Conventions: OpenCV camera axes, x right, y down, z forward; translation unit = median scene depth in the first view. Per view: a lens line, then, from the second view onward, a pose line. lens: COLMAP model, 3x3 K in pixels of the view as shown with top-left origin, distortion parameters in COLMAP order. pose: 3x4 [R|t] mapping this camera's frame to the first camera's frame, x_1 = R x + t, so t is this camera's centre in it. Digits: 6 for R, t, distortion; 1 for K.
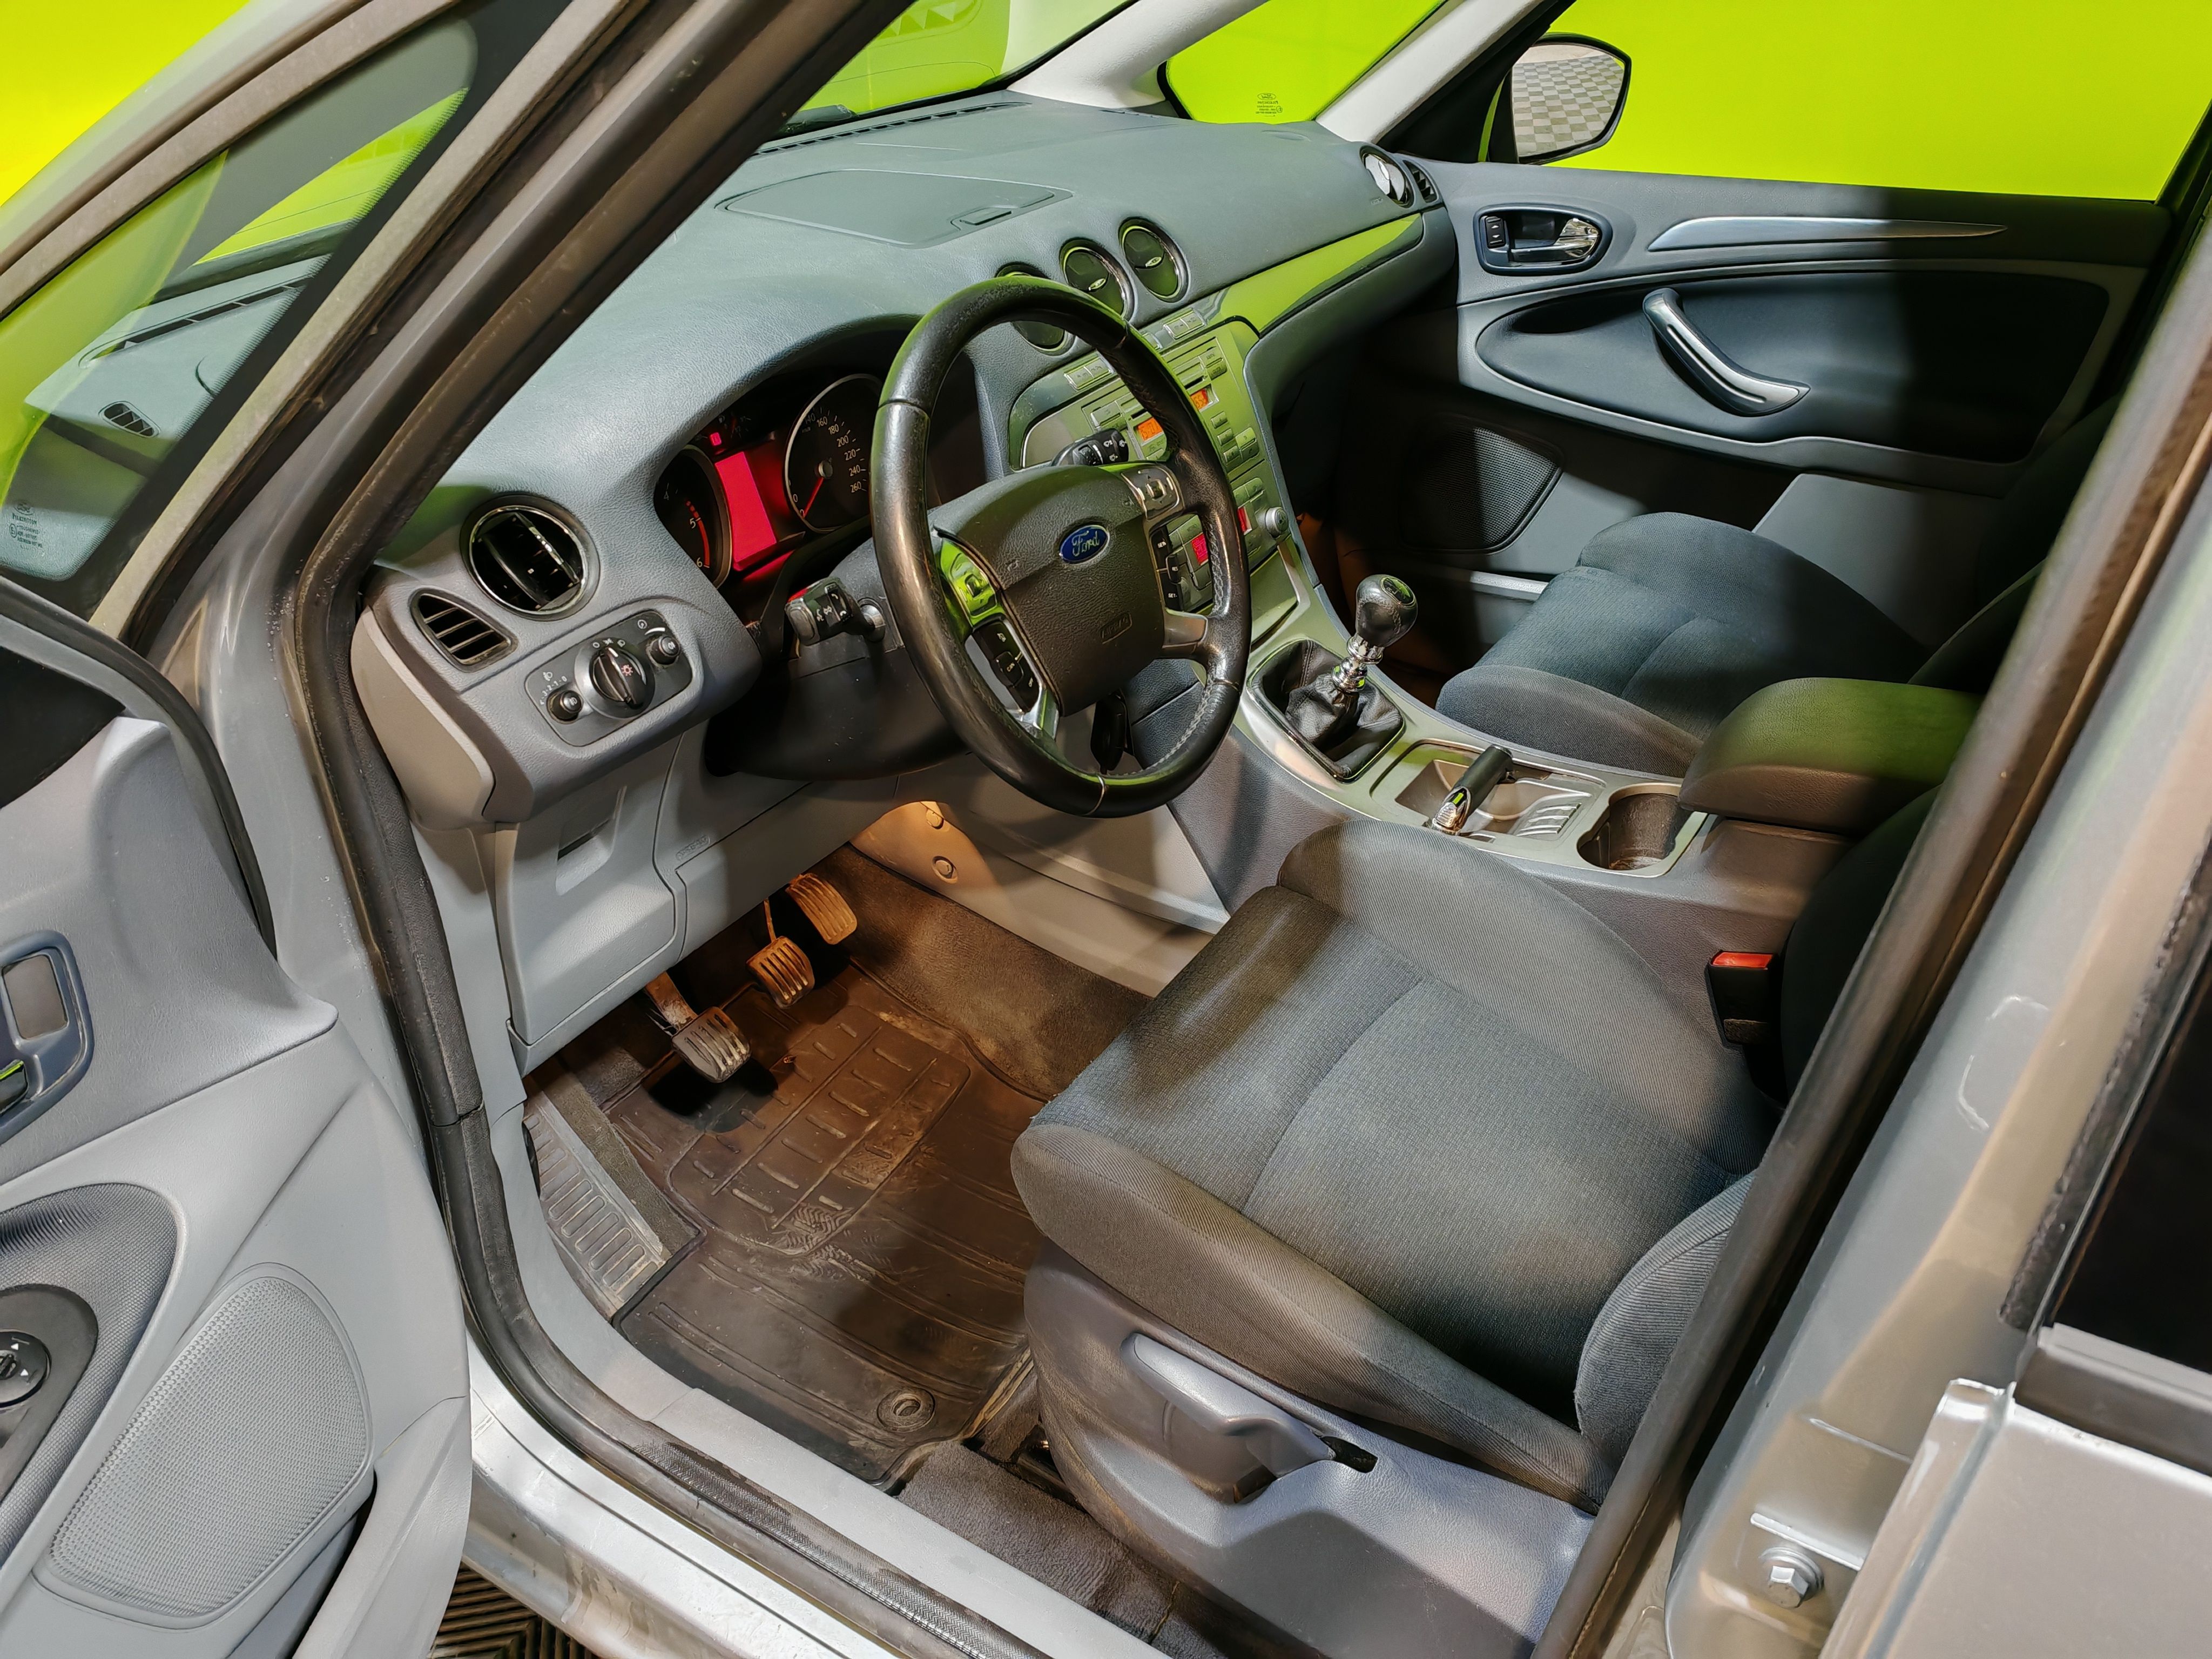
lens RADIAL K [[1740.0, 0, 1101.0], [0, 1740.0, 835.2], [0, 0, 1]] dist [0.038869, -0.004955]
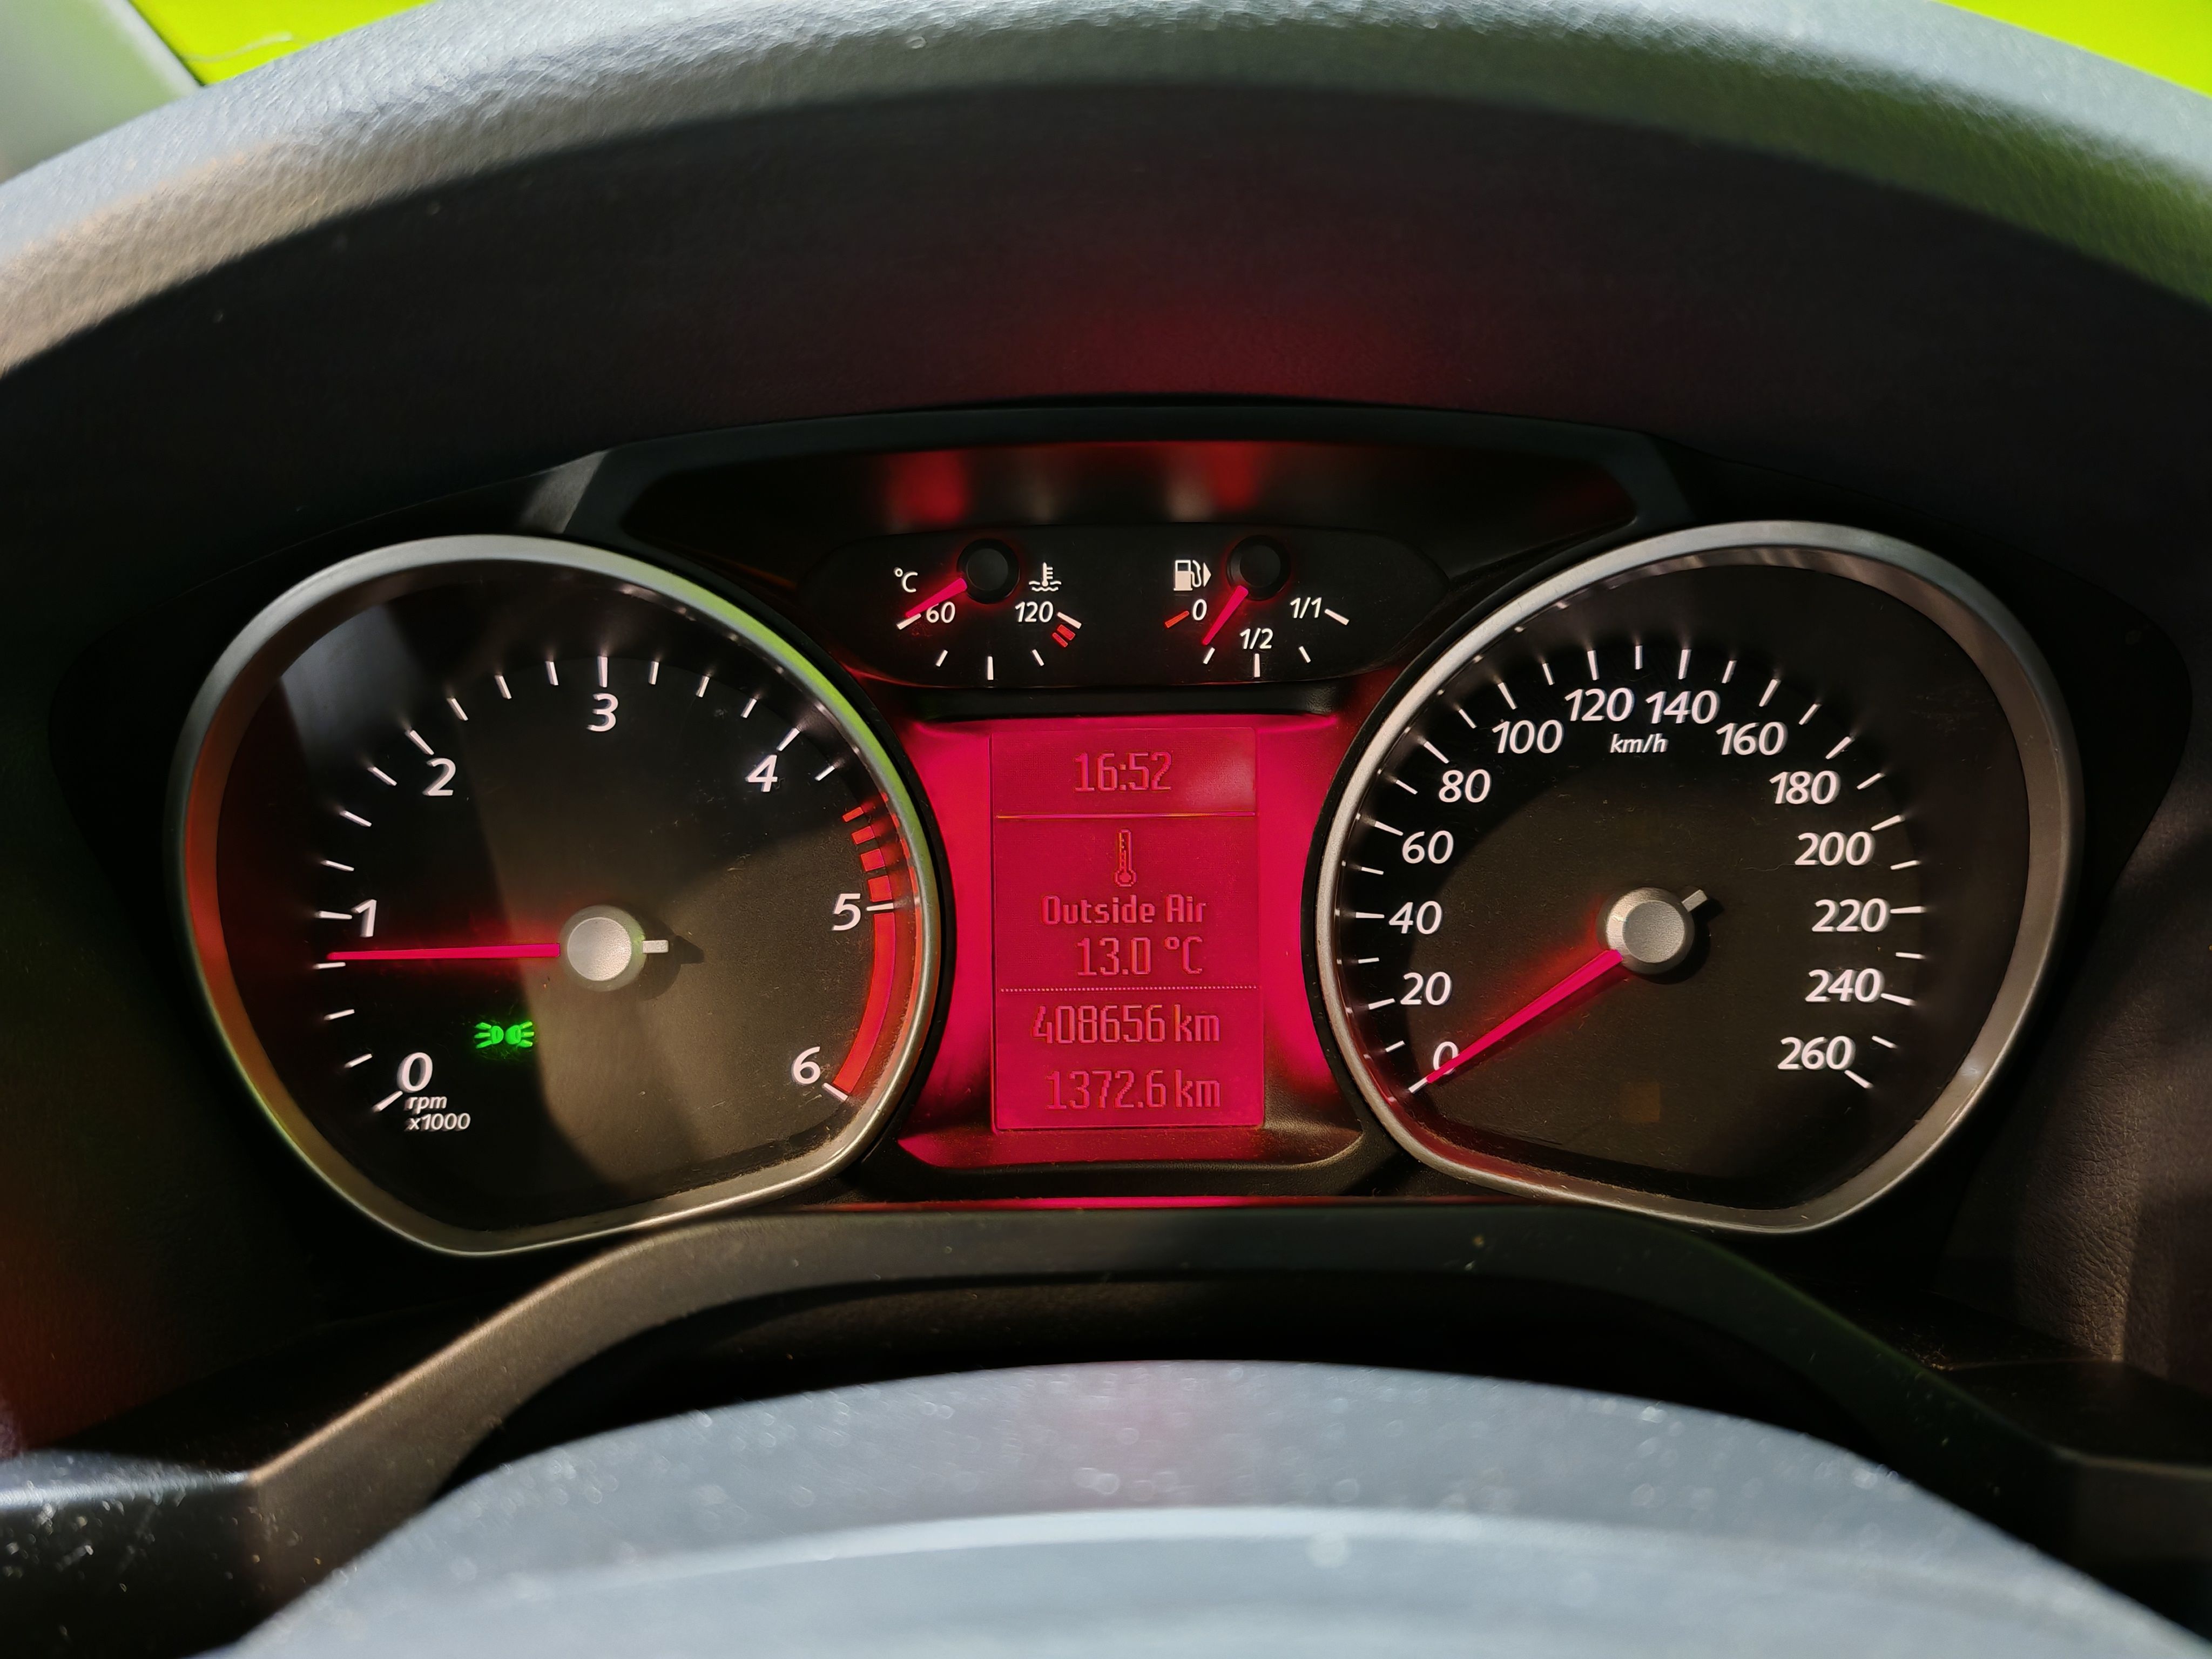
lens RADIAL K [[1740.0, 0, 1098.9], [0, 1740.0, 824.7], [0, 0, 1]] dist [0.038869, -0.004955]
pose [[0.554327, 0.305471, -0.774215, -0.018322], [-0.441696, 0.896384, 0.037425, -0.134479], [0.705426, 0.321222, 0.631815, 0.543881]]
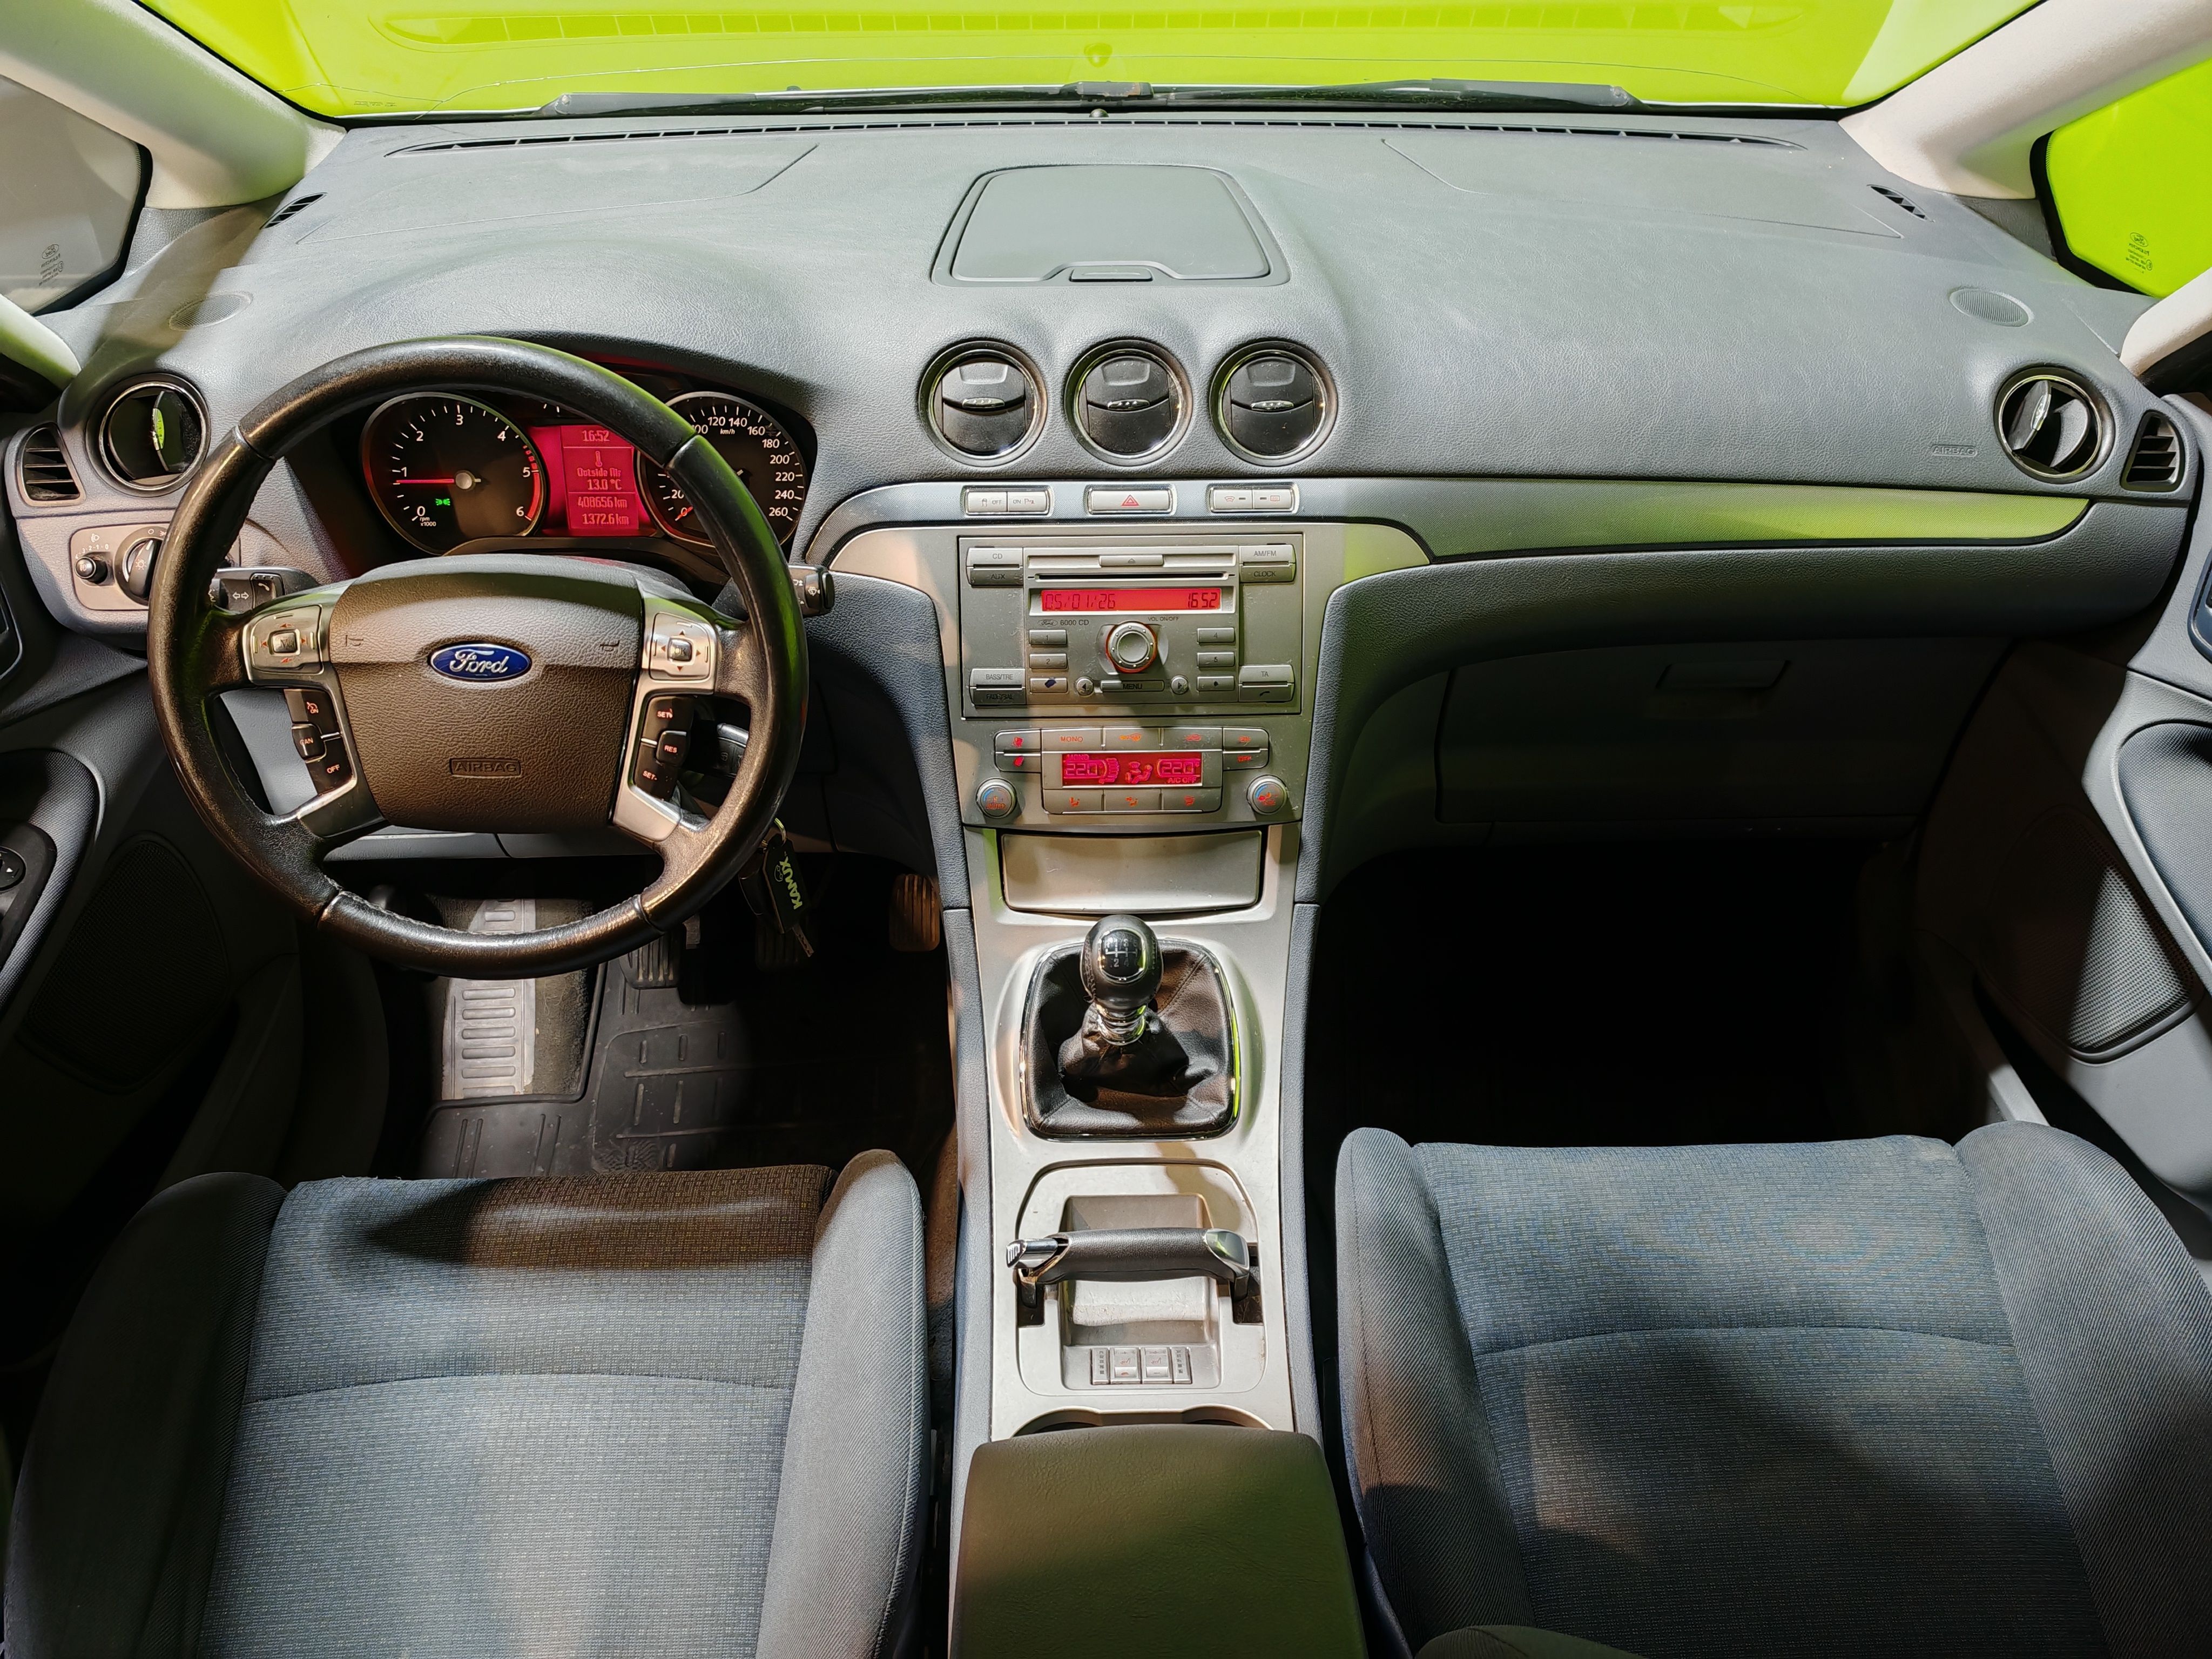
lens RADIAL K [[1740.0, 0, 1112.9], [0, 1740.0, 825.8], [0, 0, 1]] dist [0.038869, -0.004955]
pose [[0.554938, 0.514220, -0.653928, 0.429448], [-0.452654, 0.846167, 0.281257, -0.272043], [0.697960, 0.139923, 0.702334, 0.358655]]
